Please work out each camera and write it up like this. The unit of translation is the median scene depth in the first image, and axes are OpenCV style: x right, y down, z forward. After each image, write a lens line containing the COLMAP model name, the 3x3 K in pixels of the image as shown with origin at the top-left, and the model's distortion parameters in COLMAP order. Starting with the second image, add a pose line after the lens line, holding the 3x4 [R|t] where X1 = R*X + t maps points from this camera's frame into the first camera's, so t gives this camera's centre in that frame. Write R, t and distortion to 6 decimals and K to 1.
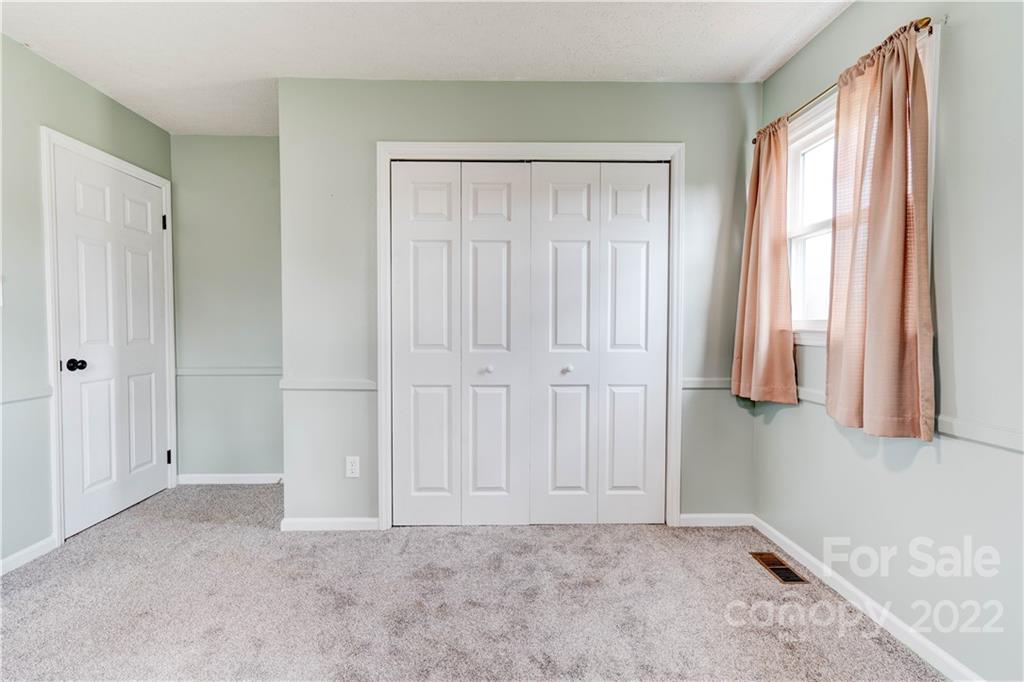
lens RADIAL K [[470.3, 0, 512.8], [0, 470.3, 342.8], [0, 0, 1]] dist [-0.001819, 0.006977]
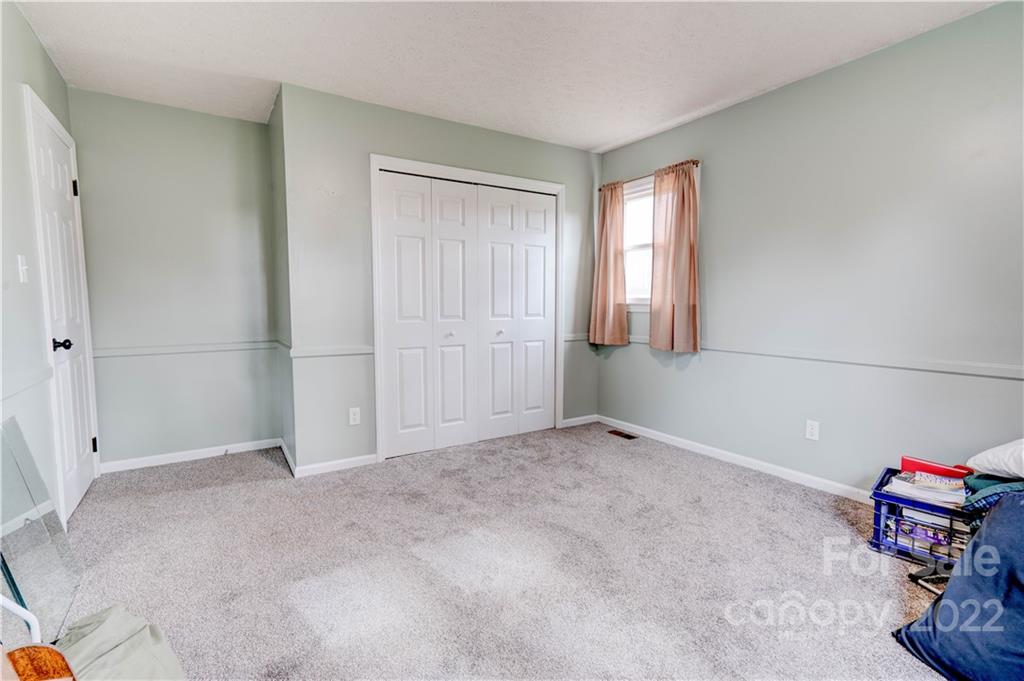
lens RADIAL K [[470.3, 0, 509.0], [0, 470.3, 343.6], [0, 0, 1]] dist [-0.001819, 0.006977]
pose [[0.854657, -0.049086, 0.516868, -0.635808], [0.022801, 0.998109, 0.057086, 0.010875], [-0.518692, -0.037004, 0.854160, -0.267495]]
